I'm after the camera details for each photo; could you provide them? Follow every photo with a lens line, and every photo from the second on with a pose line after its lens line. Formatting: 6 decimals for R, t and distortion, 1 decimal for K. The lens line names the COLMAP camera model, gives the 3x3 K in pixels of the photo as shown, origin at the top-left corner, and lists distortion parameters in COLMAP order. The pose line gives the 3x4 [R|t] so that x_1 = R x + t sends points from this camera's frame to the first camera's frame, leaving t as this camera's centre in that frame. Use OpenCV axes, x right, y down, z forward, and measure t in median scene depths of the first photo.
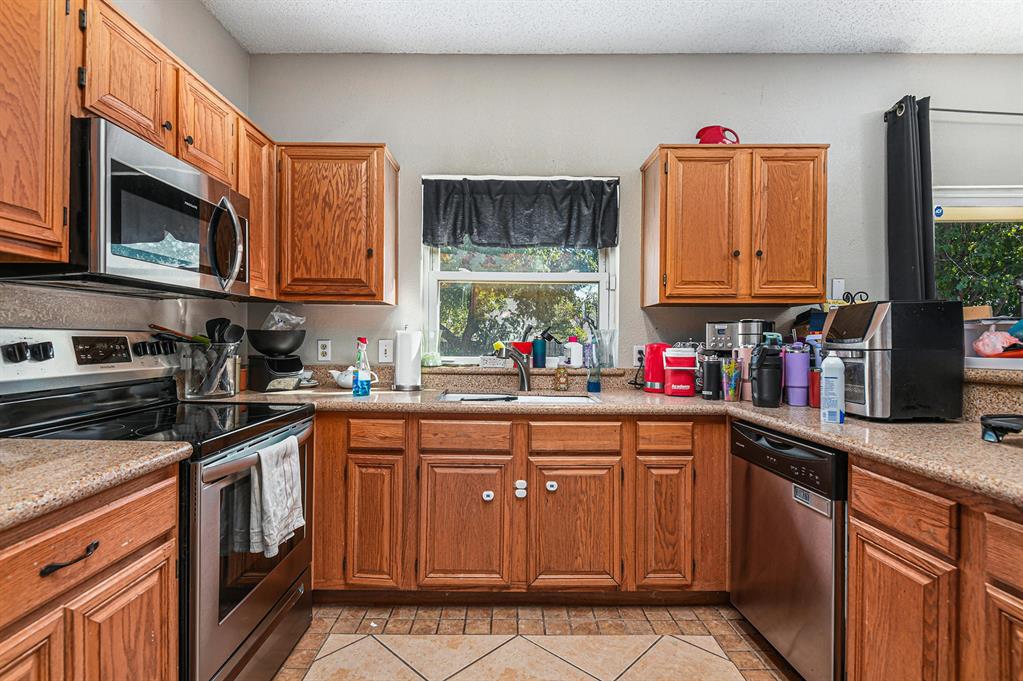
lens RADIAL K [[484.1, 0, 509.3], [0, 484.1, 338.9], [0, 0, 1]] dist [-0.033077, -0.002922]
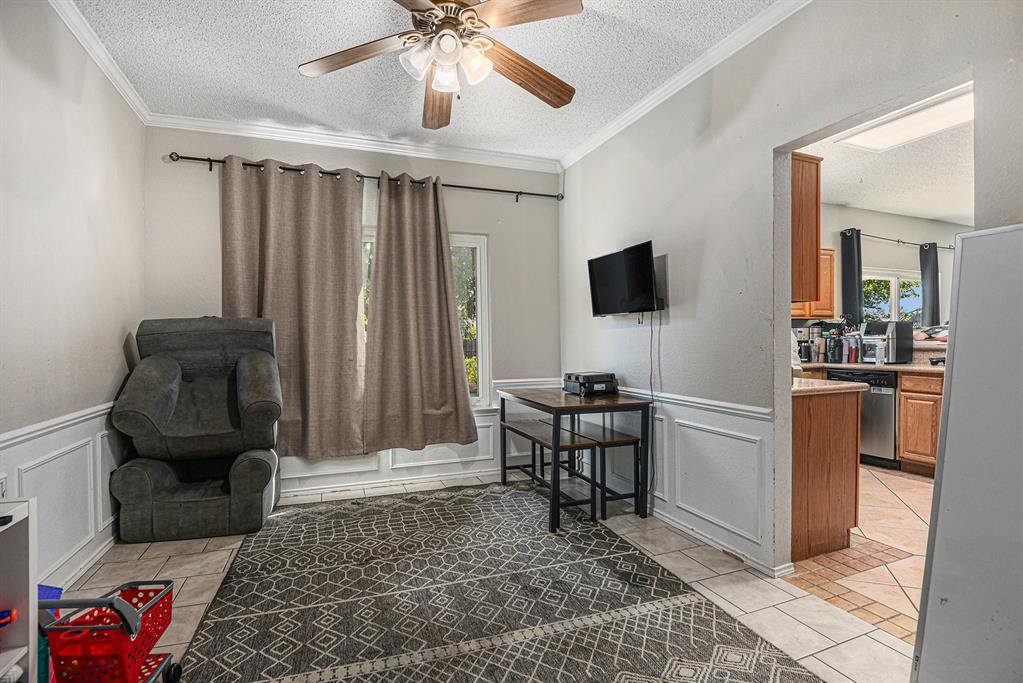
lens RADIAL K [[484.1, 0, 513.3], [0, 484.1, 344.8], [0, 0, 1]] dist [-0.033077, -0.002922]
pose [[0.922870, -0.005344, 0.385076, -2.399060], [0.001164, 0.999938, 0.011088, 0.025754], [-0.385111, -0.009784, 0.922818, -0.746955]]
